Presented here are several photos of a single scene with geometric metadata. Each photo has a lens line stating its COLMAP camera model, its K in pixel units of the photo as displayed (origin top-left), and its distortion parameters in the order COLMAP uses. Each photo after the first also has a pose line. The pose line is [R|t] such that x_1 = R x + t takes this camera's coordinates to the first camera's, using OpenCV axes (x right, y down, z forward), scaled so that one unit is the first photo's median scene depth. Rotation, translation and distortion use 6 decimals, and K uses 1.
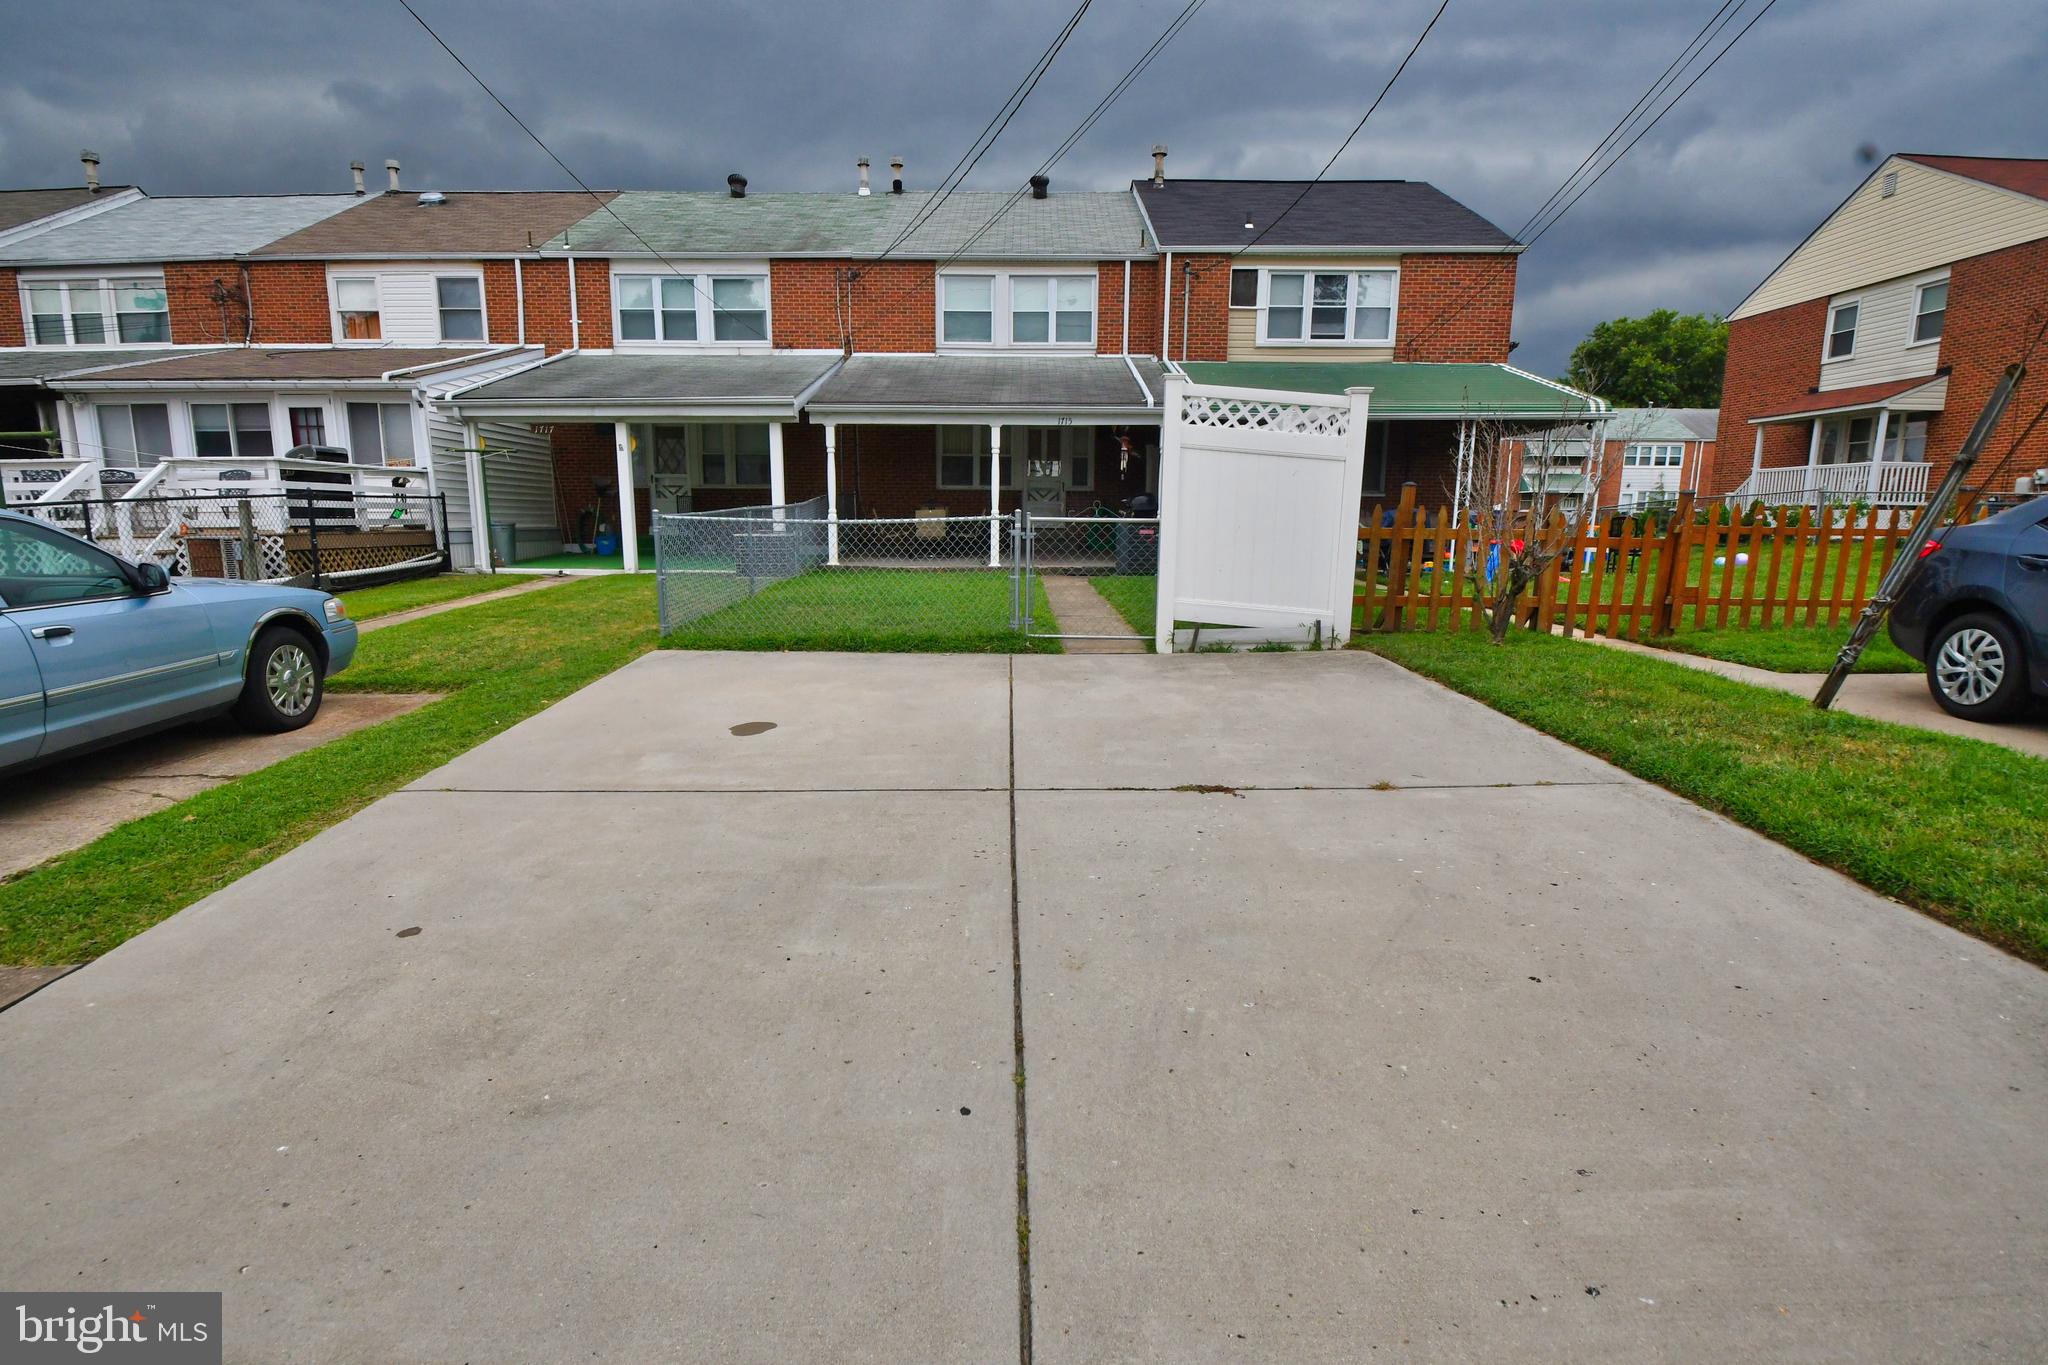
lens RADIAL K [[1012.6, 0, 1061.4], [0, 1012.6, 722.8], [0, 0, 1]] dist [-0.009926, -0.005941]
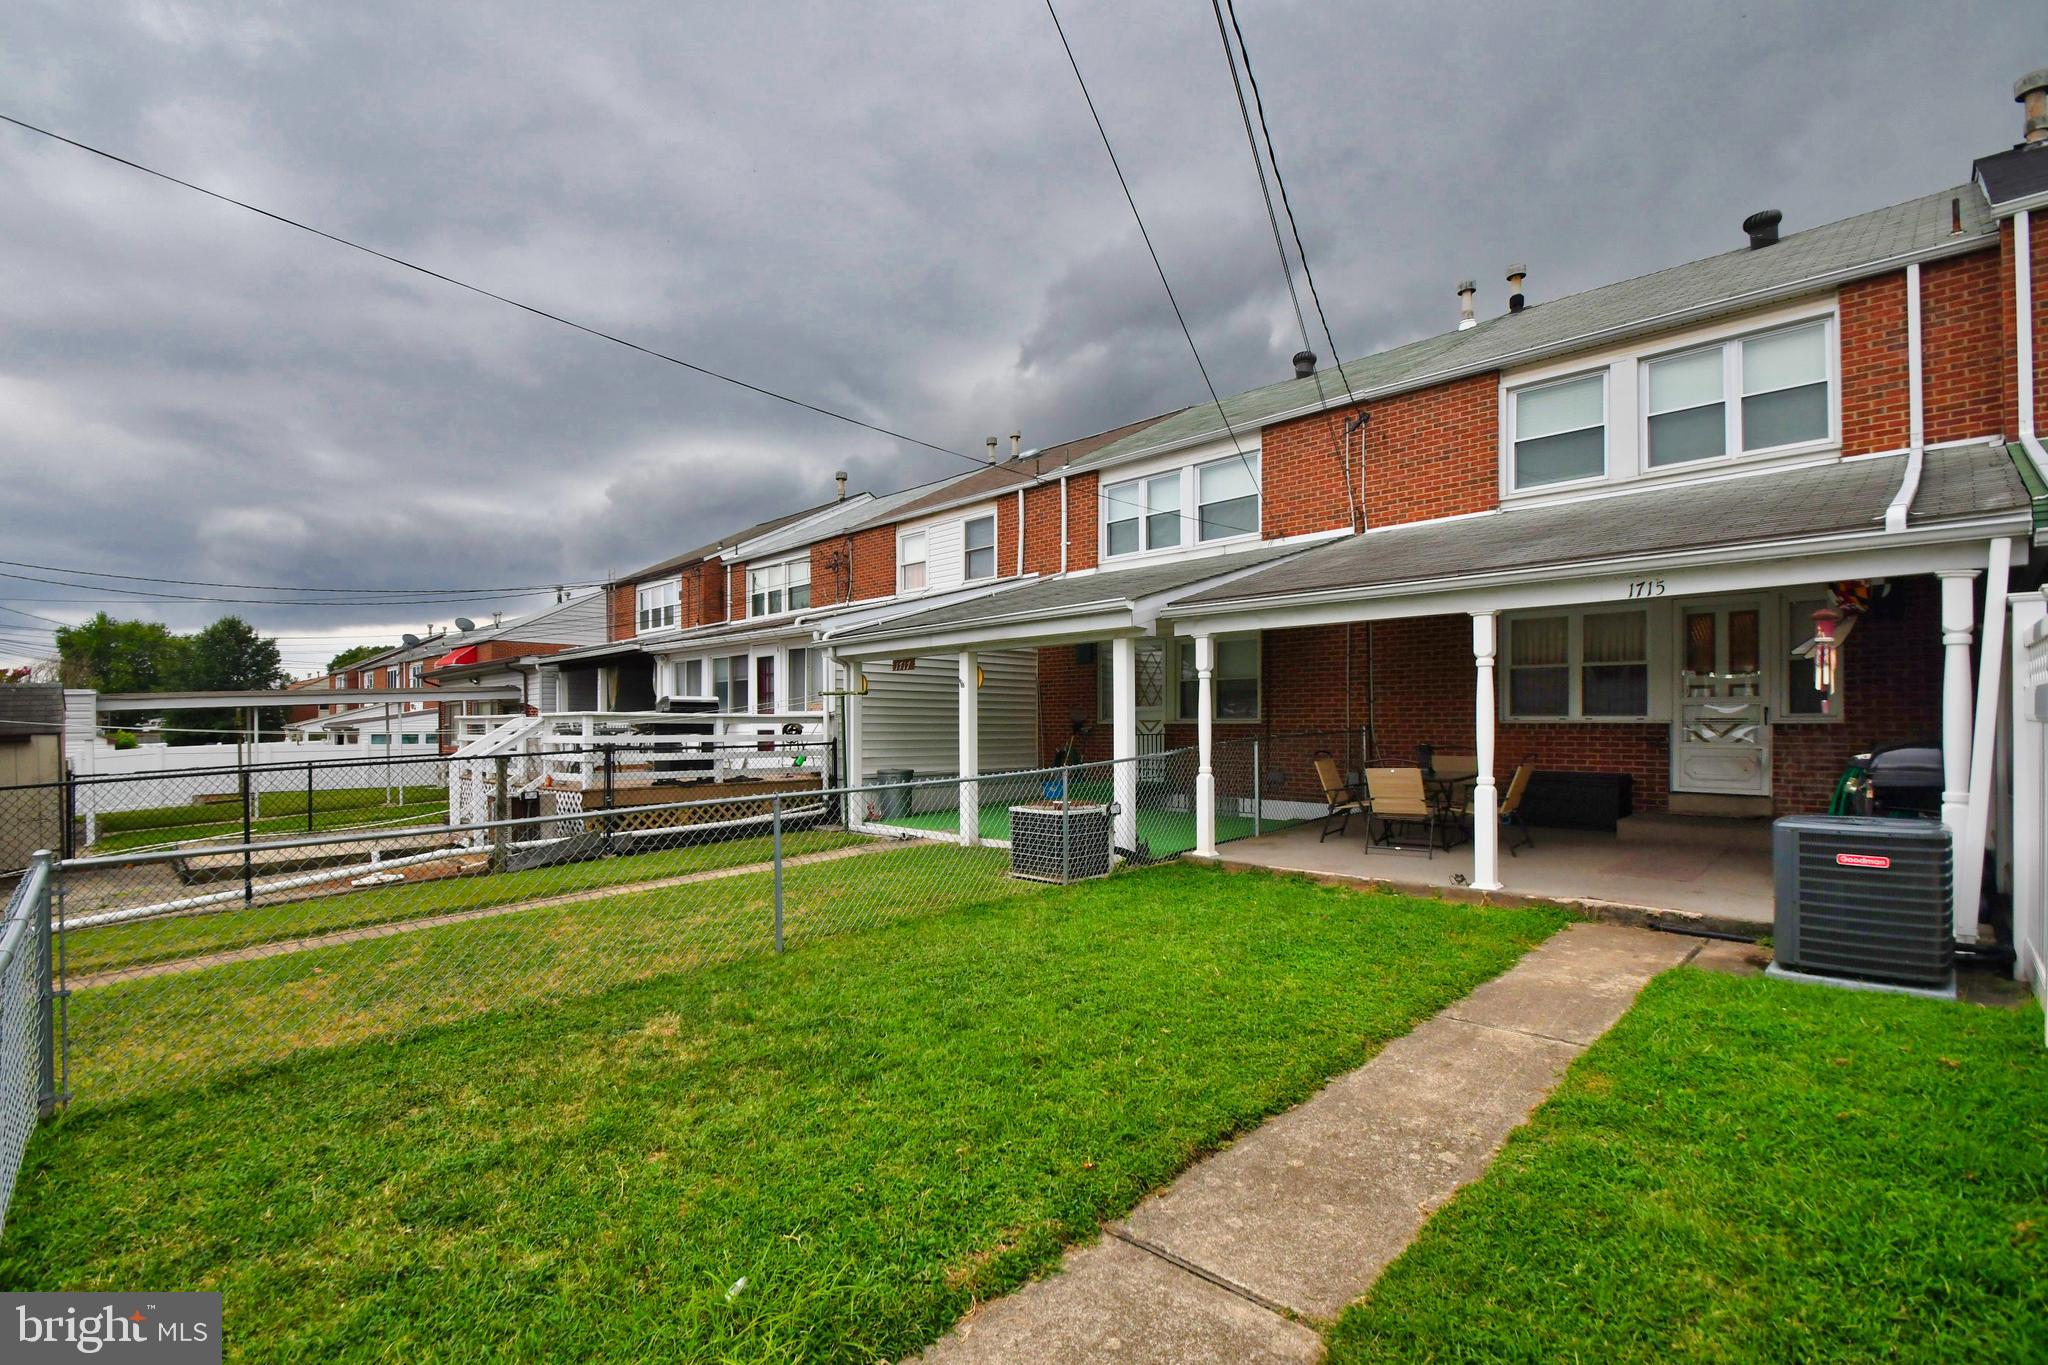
lens RADIAL K [[935.3, 0, 1012.7], [0, 935.3, 713.8], [0, 0, 1]] dist [-0.018819, -0.002542]
pose [[0.669952, -0.013815, -0.742275, 0.120693], [-0.142724, 0.978780, -0.147034, -0.143400], [0.728556, 0.204446, 0.653765, 0.537613]]
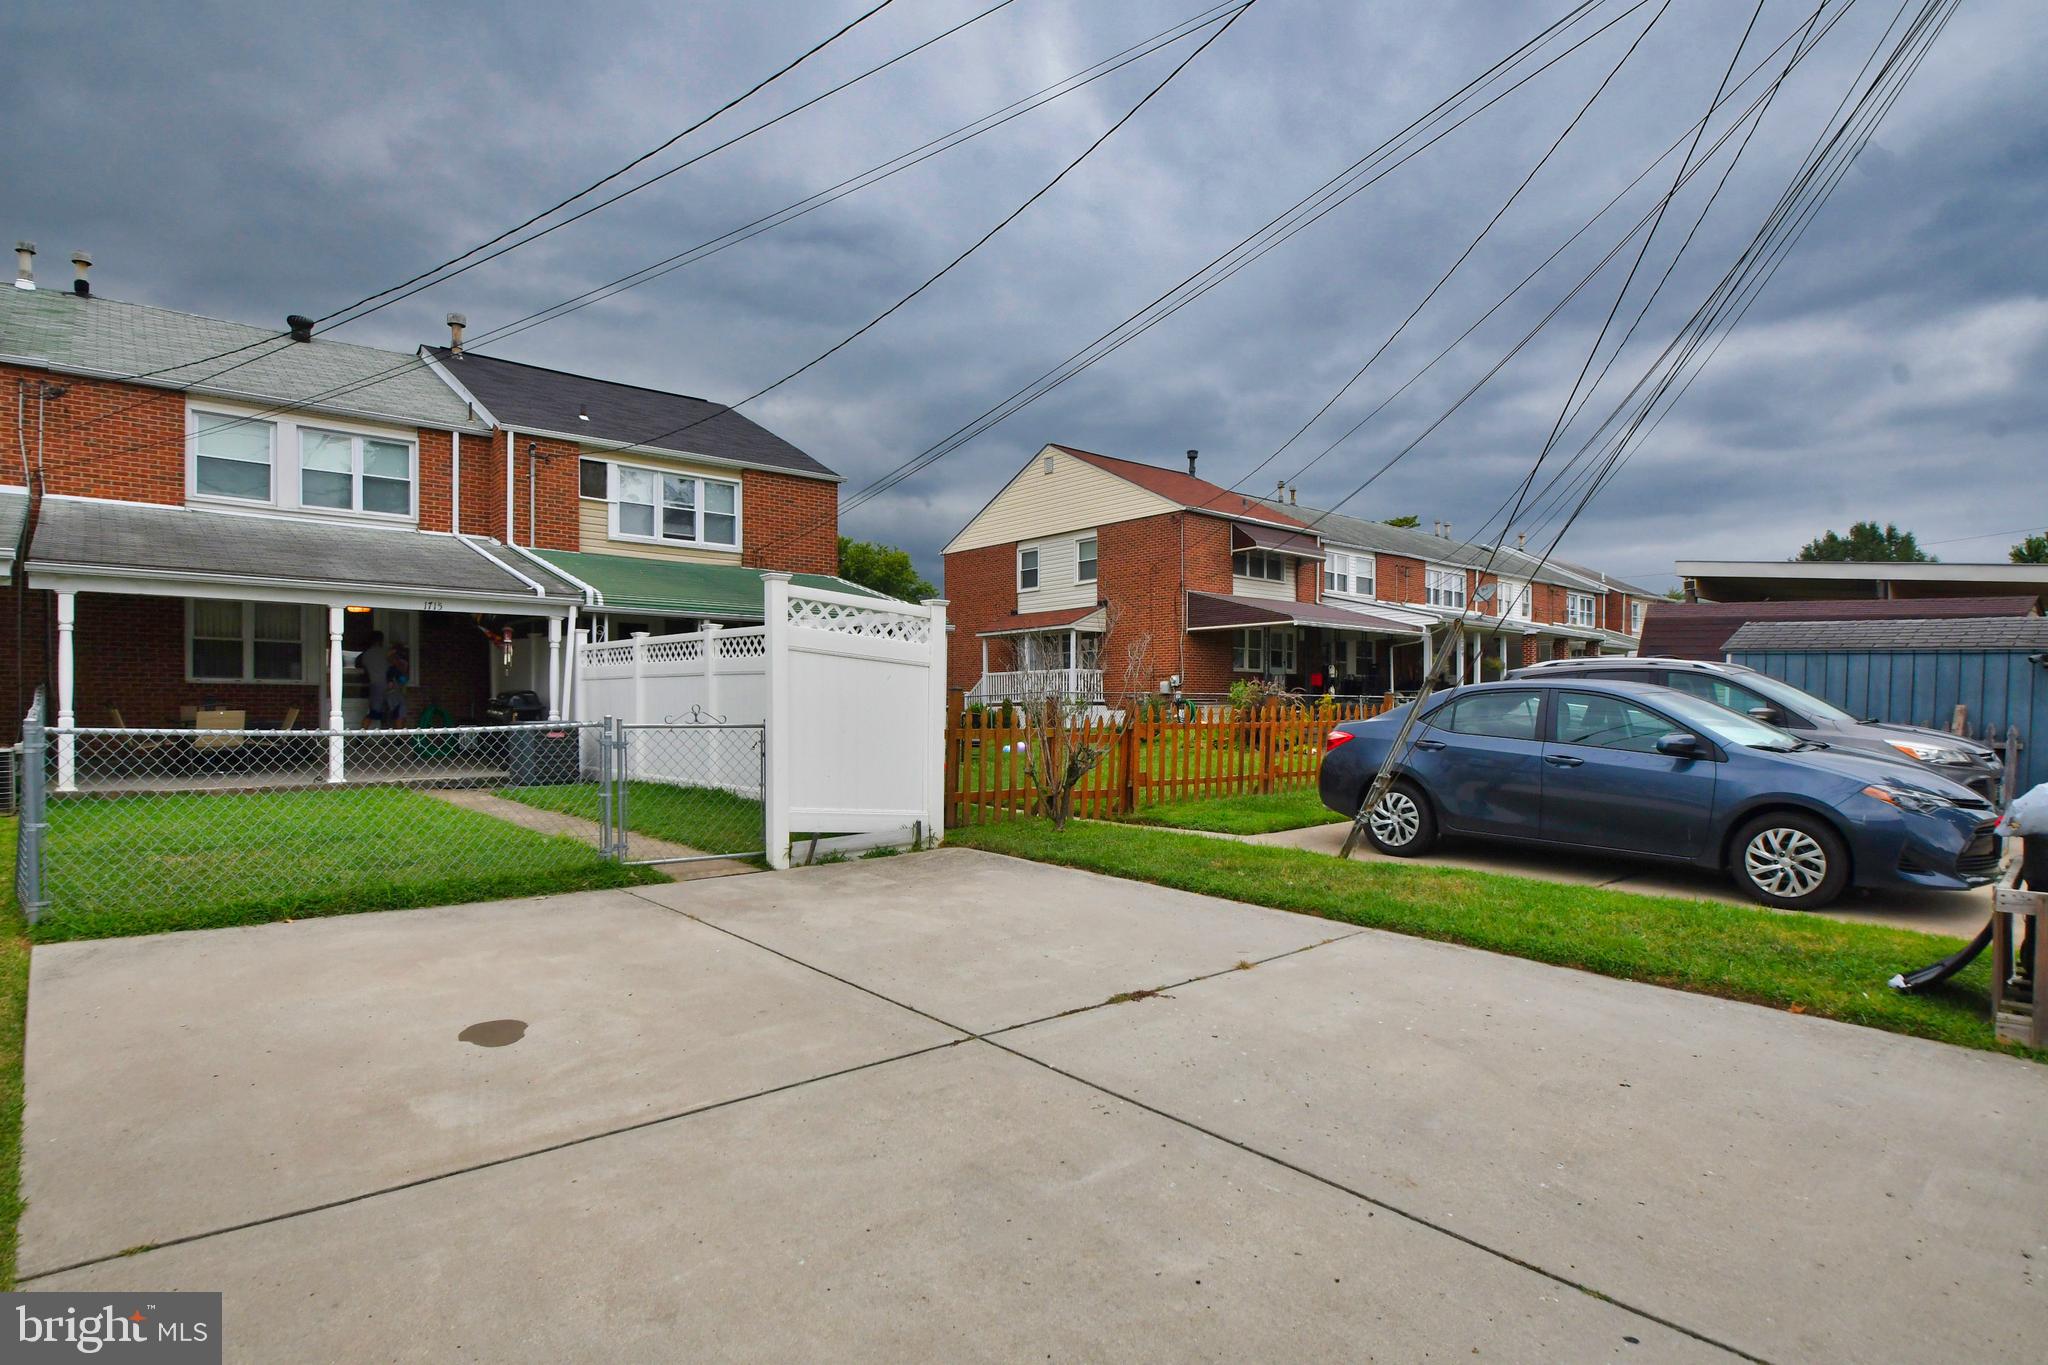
lens RADIAL K [[1046.3, 0, 1000.7], [0, 1046.3, 722.8], [0, 0, 1]] dist [-0.008737, -0.007676]
pose [[0.771893, -0.010919, 0.635659, -0.182891], [0.131237, 0.981054, -0.142511, -0.020655], [-0.622059, 0.193425, 0.758702, 0.078138]]
